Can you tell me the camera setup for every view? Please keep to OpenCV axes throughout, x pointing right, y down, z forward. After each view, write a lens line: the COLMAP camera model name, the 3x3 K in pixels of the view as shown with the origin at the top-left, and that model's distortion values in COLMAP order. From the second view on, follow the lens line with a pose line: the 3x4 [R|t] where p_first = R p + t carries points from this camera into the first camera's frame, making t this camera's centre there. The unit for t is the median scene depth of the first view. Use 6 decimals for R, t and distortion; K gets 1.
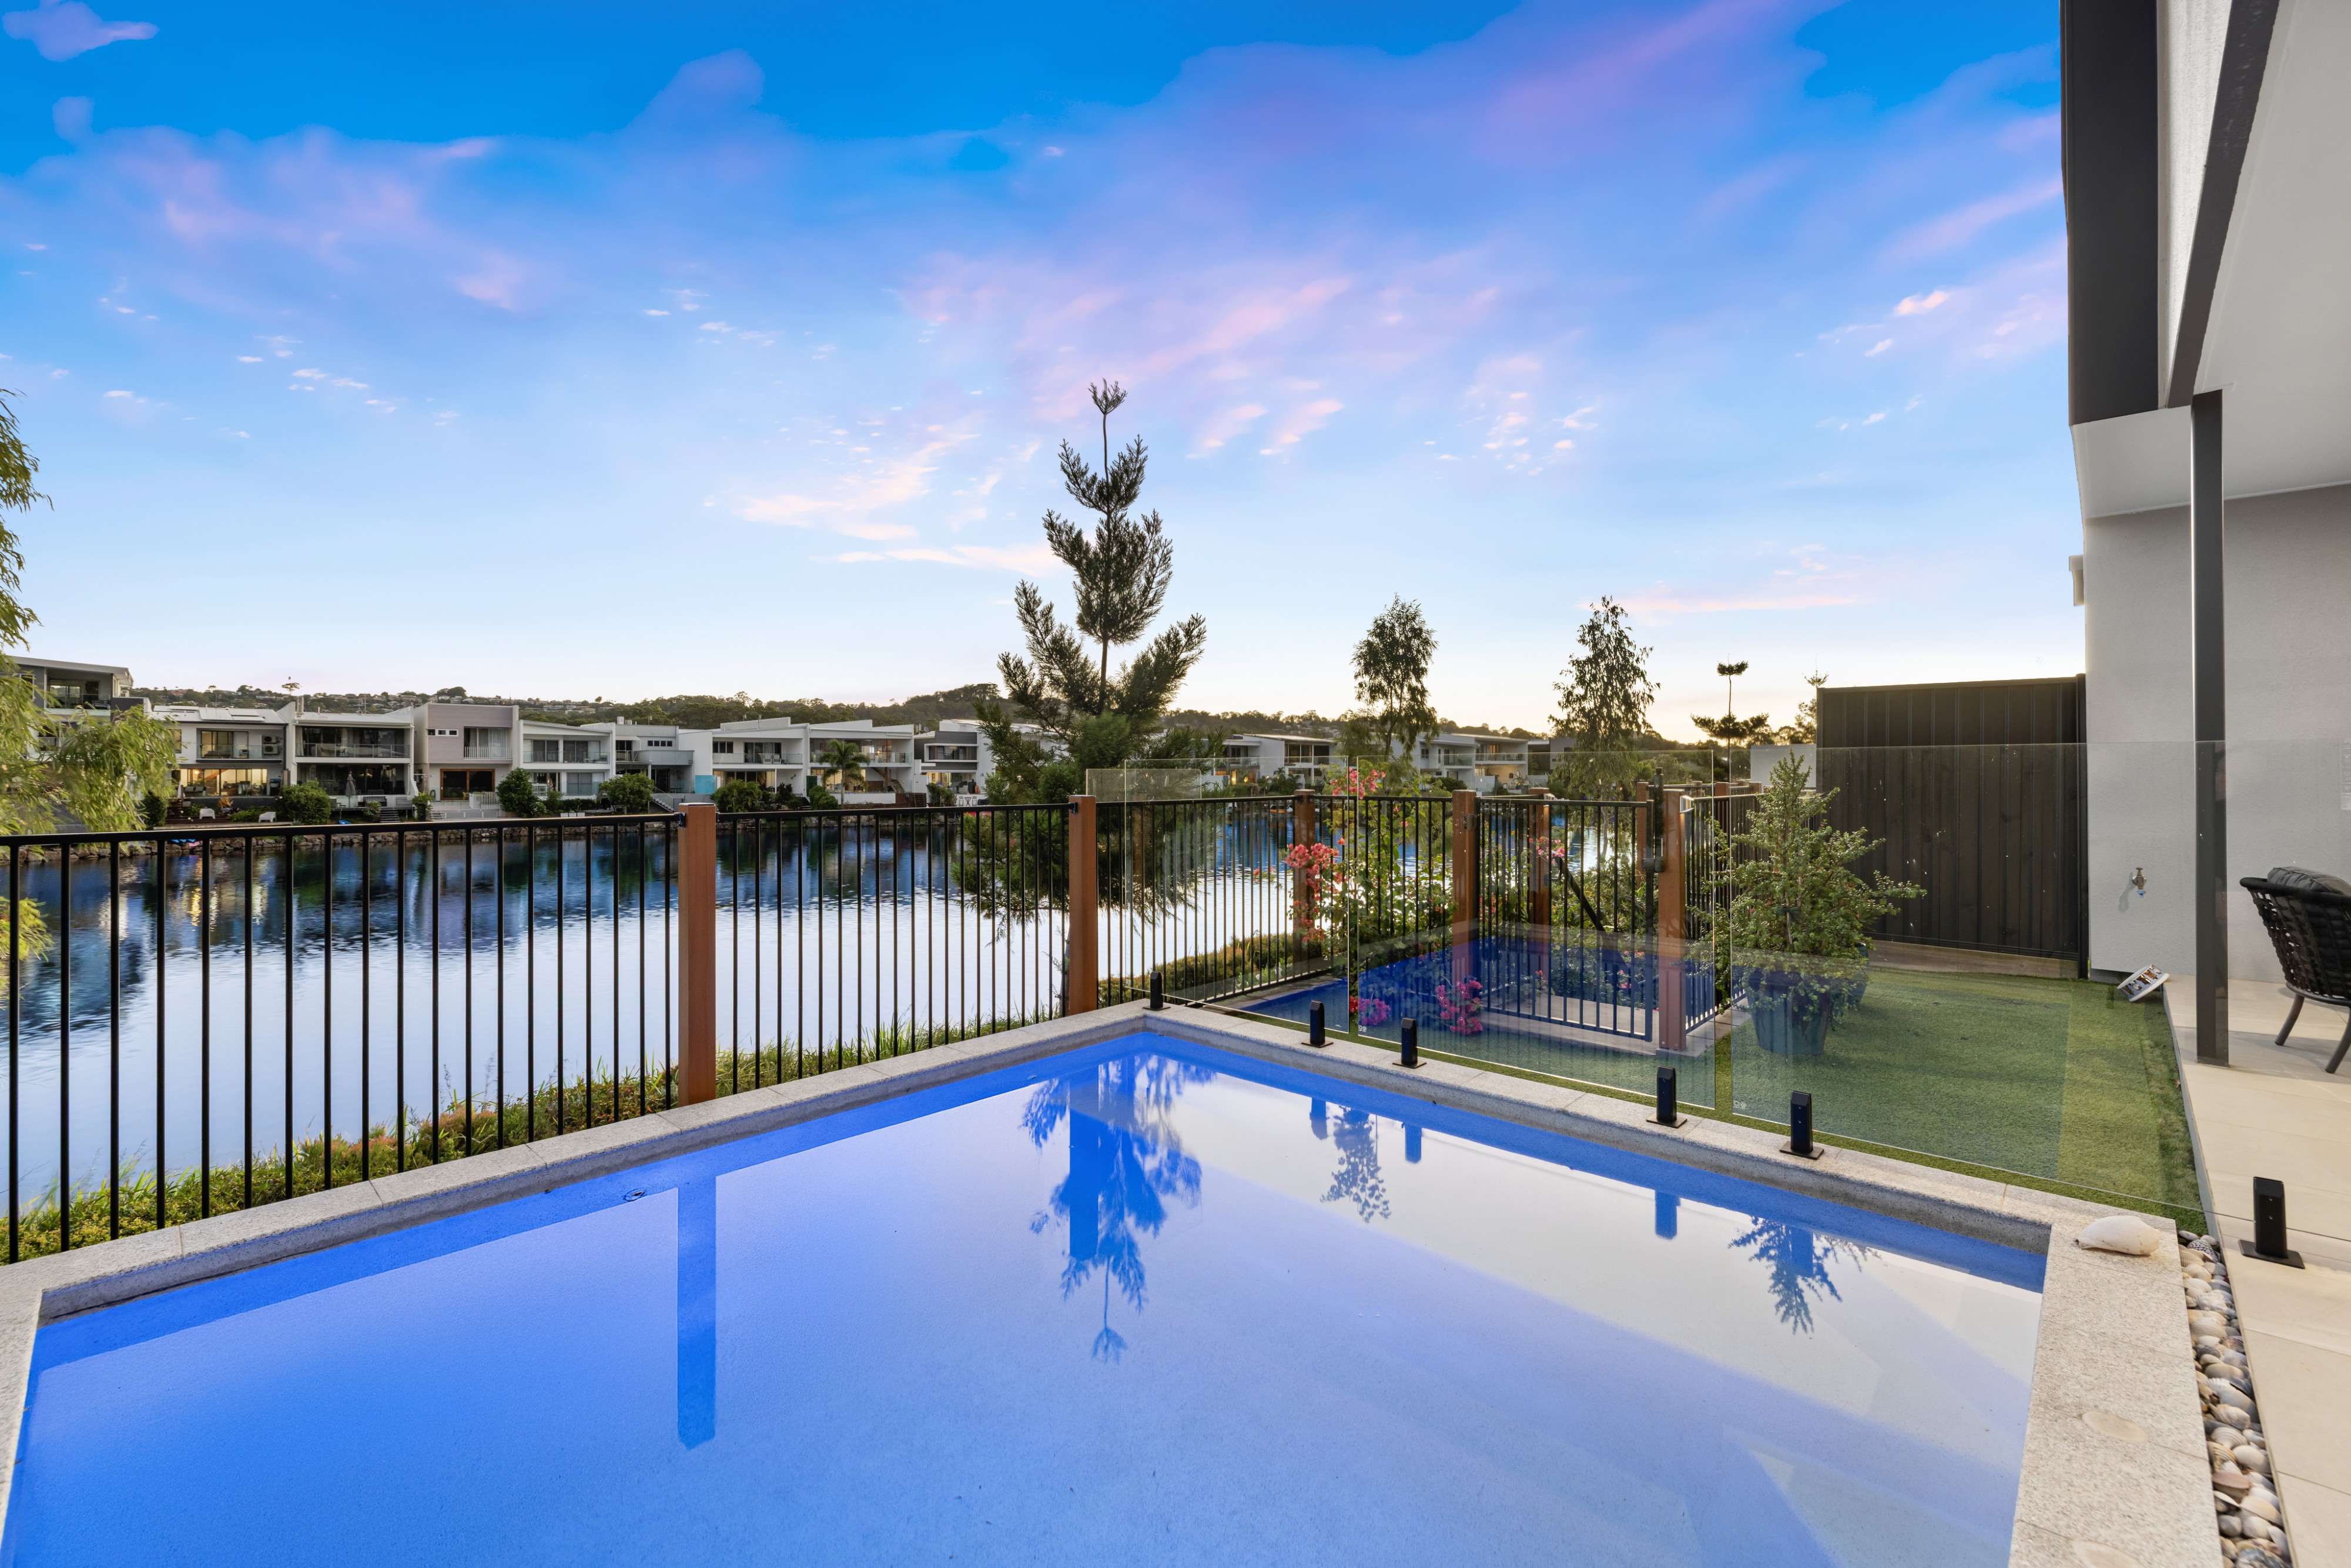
lens RADIAL K [[995.8, 0, 1175.5], [0, 995.8, 784.0], [0, 0, 1]] dist [0.000755, -0.000006]
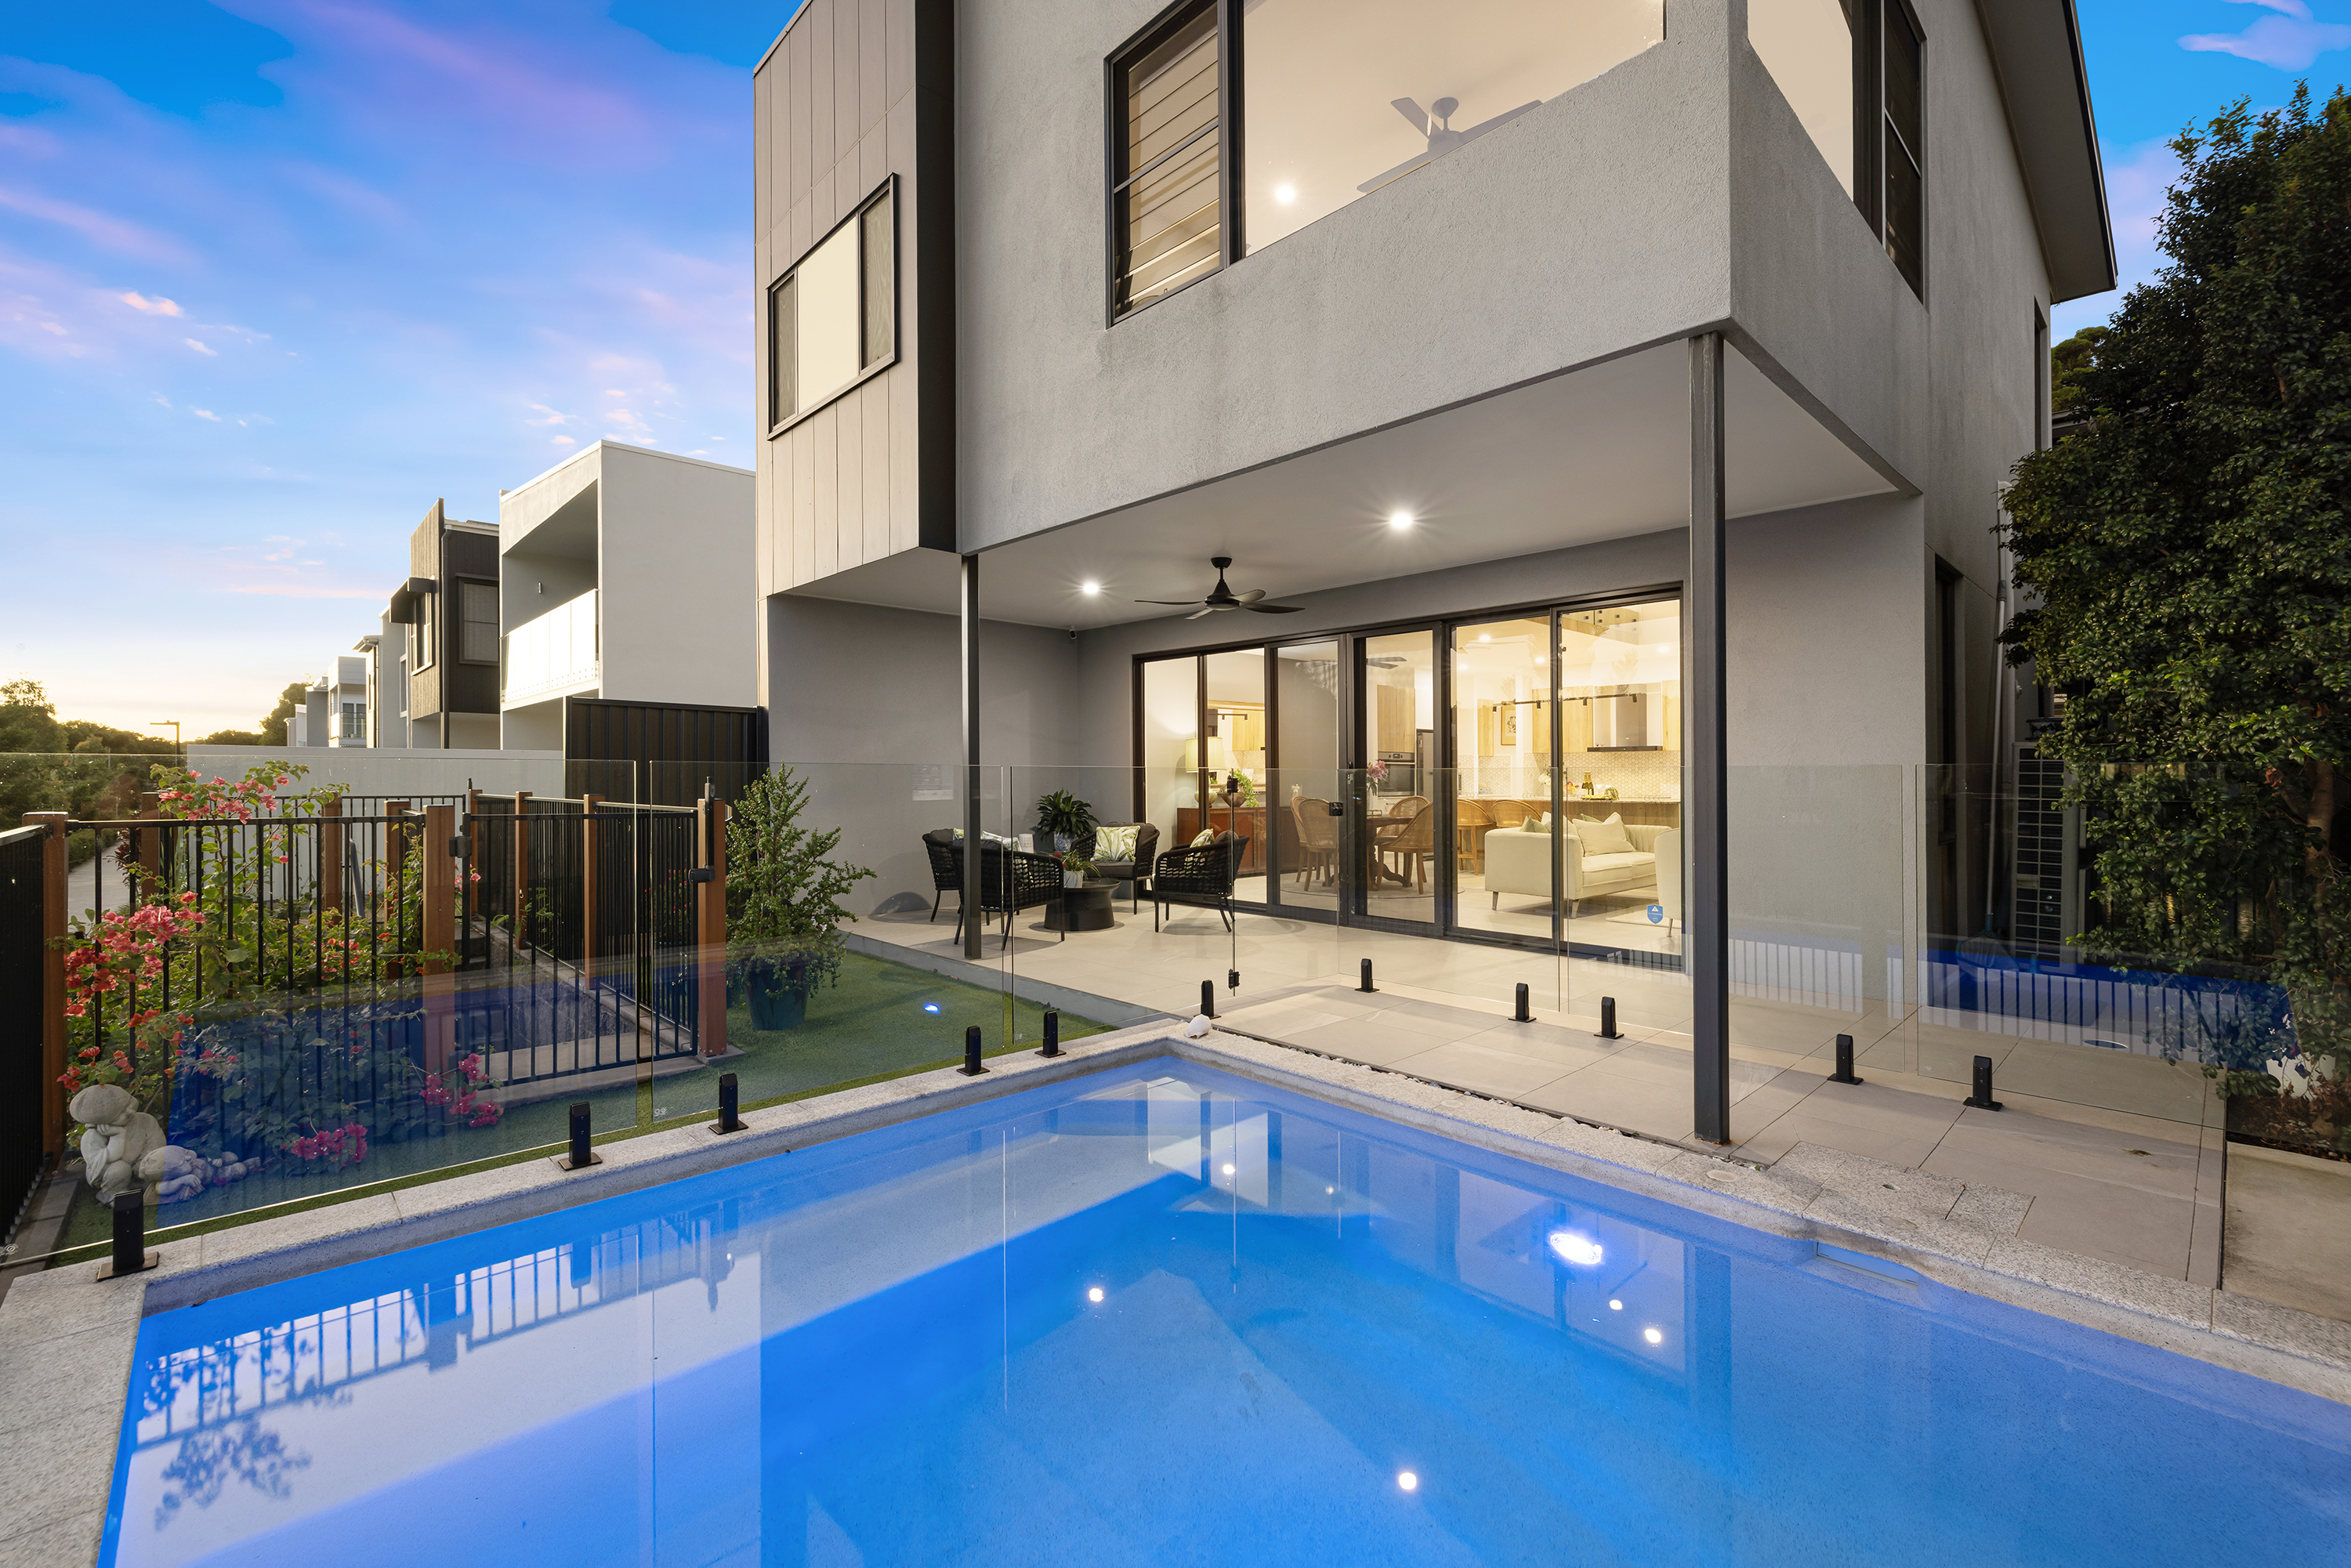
lens RADIAL K [[995.8, 0, 1175.5], [0, 995.8, 784.0], [0, 0, 1]] dist [0.000755, -0.000006]
pose [[0.055243, 0.003007, 0.998468, -0.462162], [0.012030, 0.999921, -0.003677, 0.003808], [-0.998400, 0.012215, 0.055203, 0.477110]]
